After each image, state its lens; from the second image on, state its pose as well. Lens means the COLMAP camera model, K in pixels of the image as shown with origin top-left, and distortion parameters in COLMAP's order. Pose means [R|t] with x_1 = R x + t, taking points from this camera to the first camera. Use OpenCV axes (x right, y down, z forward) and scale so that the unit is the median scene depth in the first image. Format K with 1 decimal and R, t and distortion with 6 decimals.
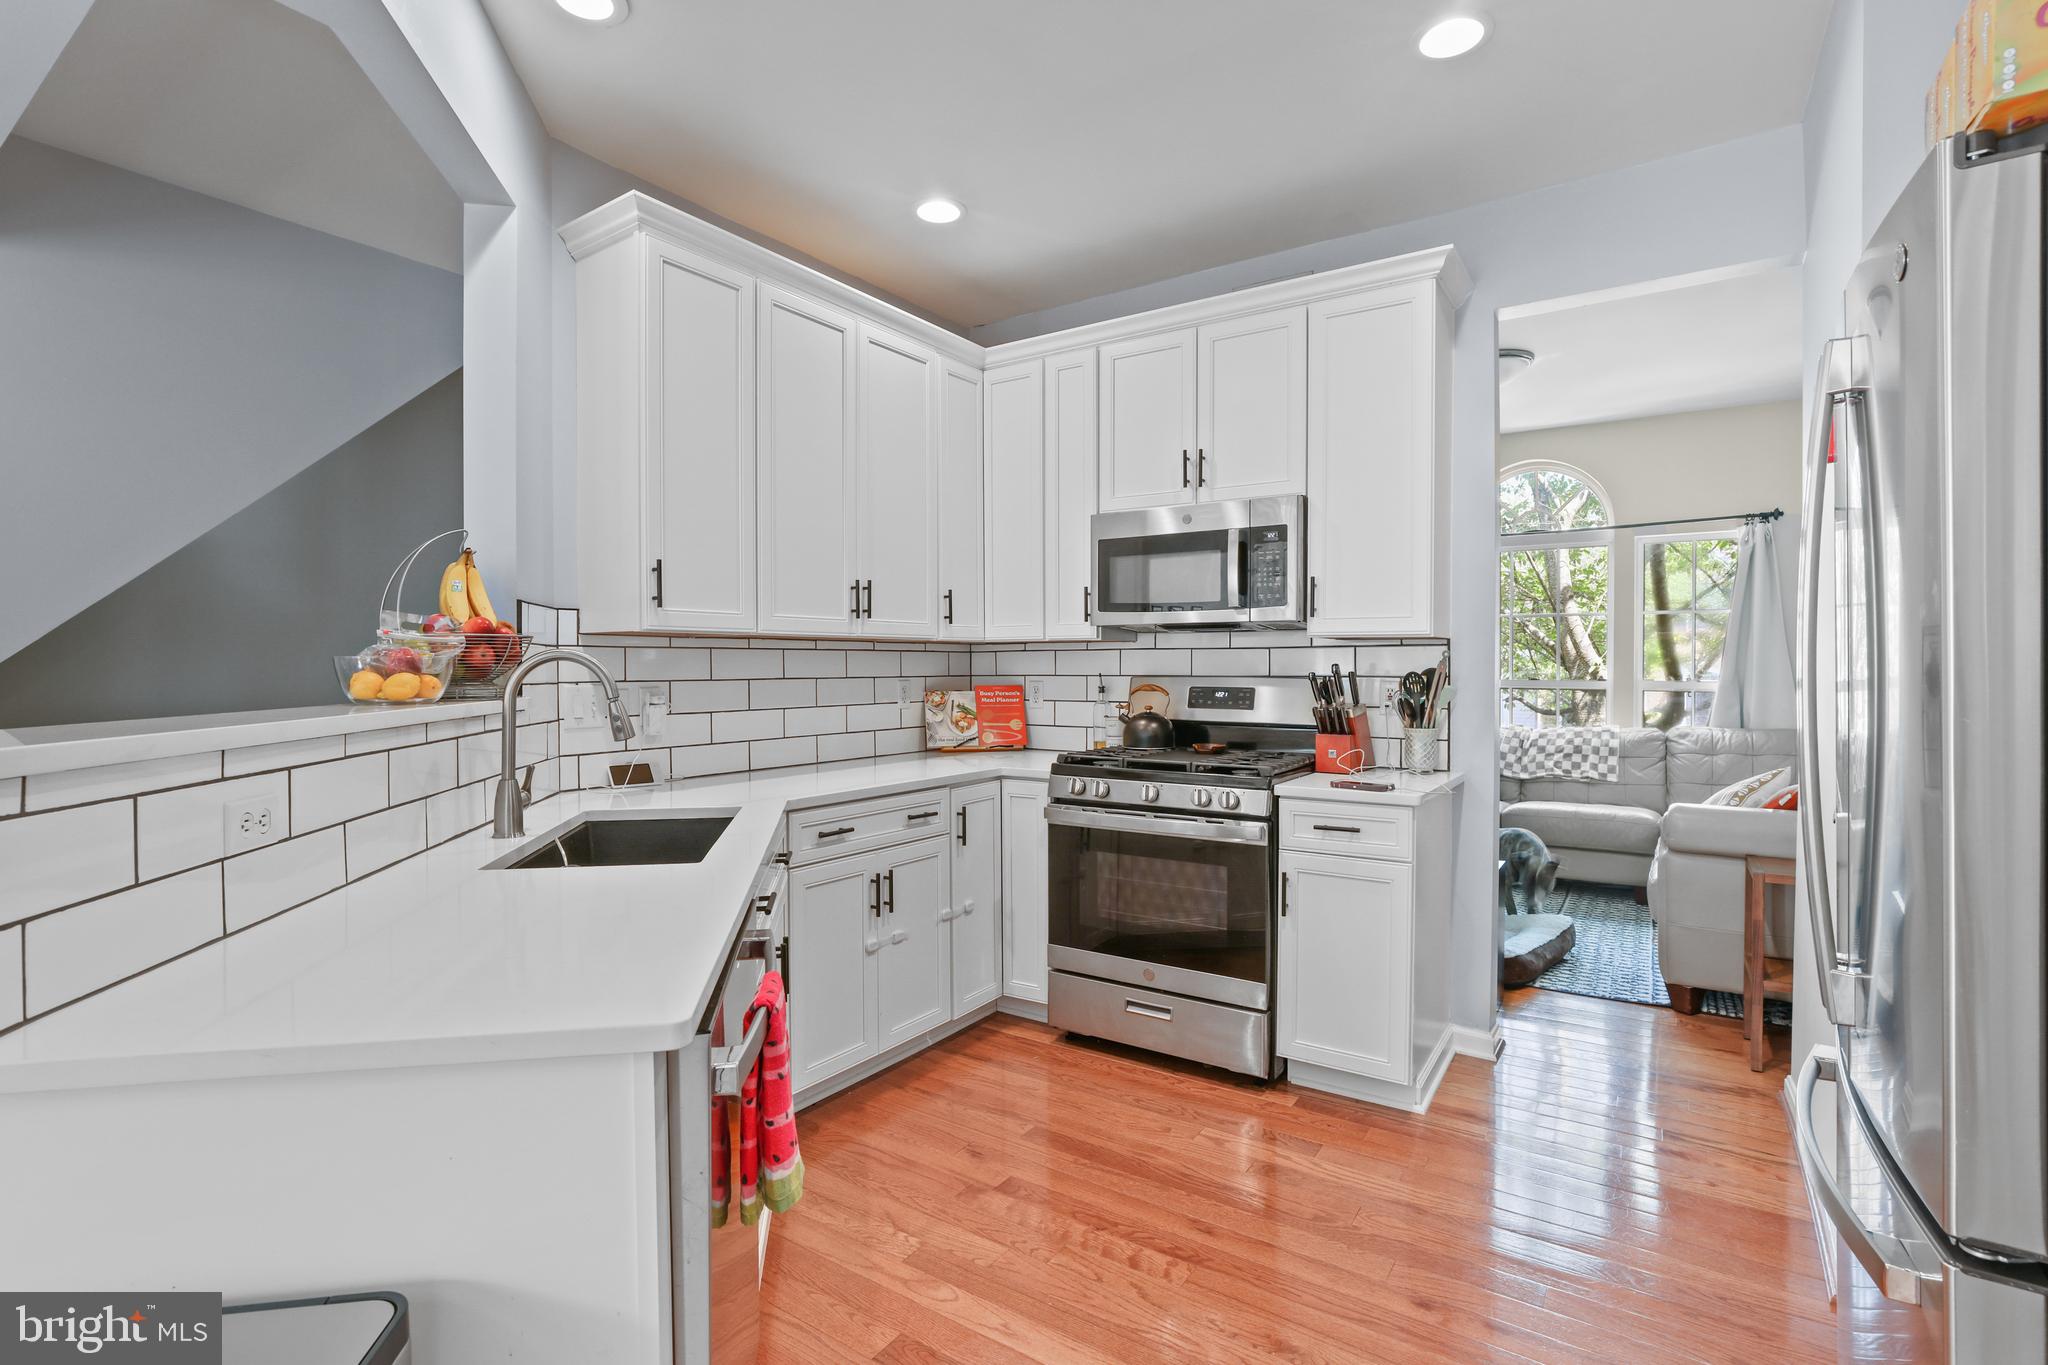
lens RADIAL K [[954.3, 0, 1021.3], [0, 954.3, 673.5], [0, 0, 1]] dist [-0.035245, 0.014679]
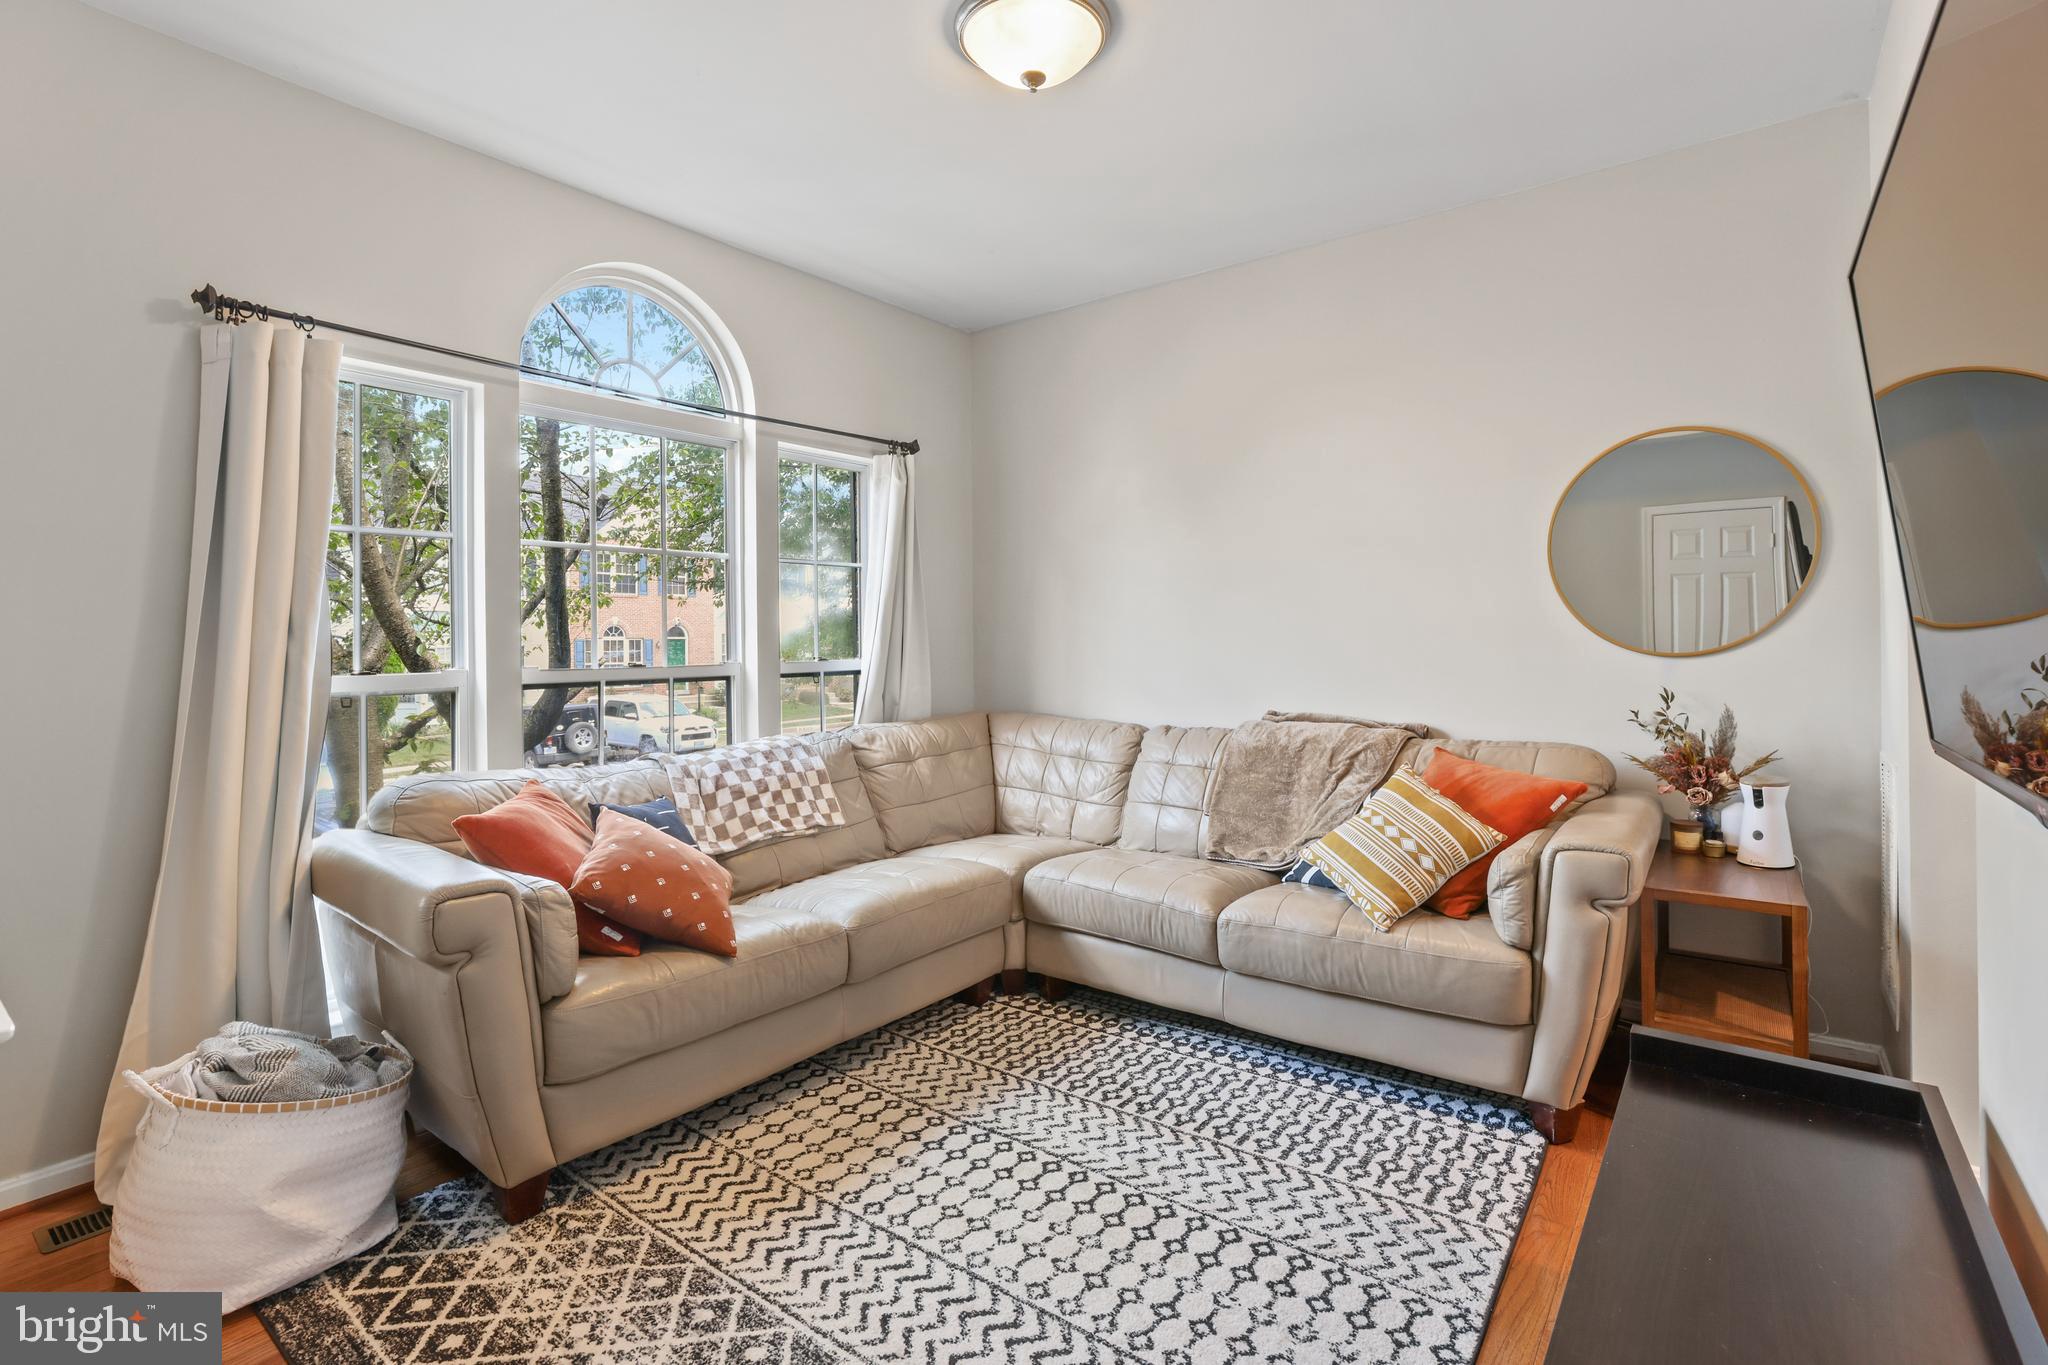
lens RADIAL K [[961.6, 0, 1018.4], [0, 961.6, 641.7], [0, 0, 1]] dist [-0.037544, 0.015586]
pose [[0.051494, -0.007100, 0.998648, 0.001366], [0.018083, 0.999817, 0.006176, -0.012640], [-0.998510, 0.017740, 0.051613, 1.312972]]
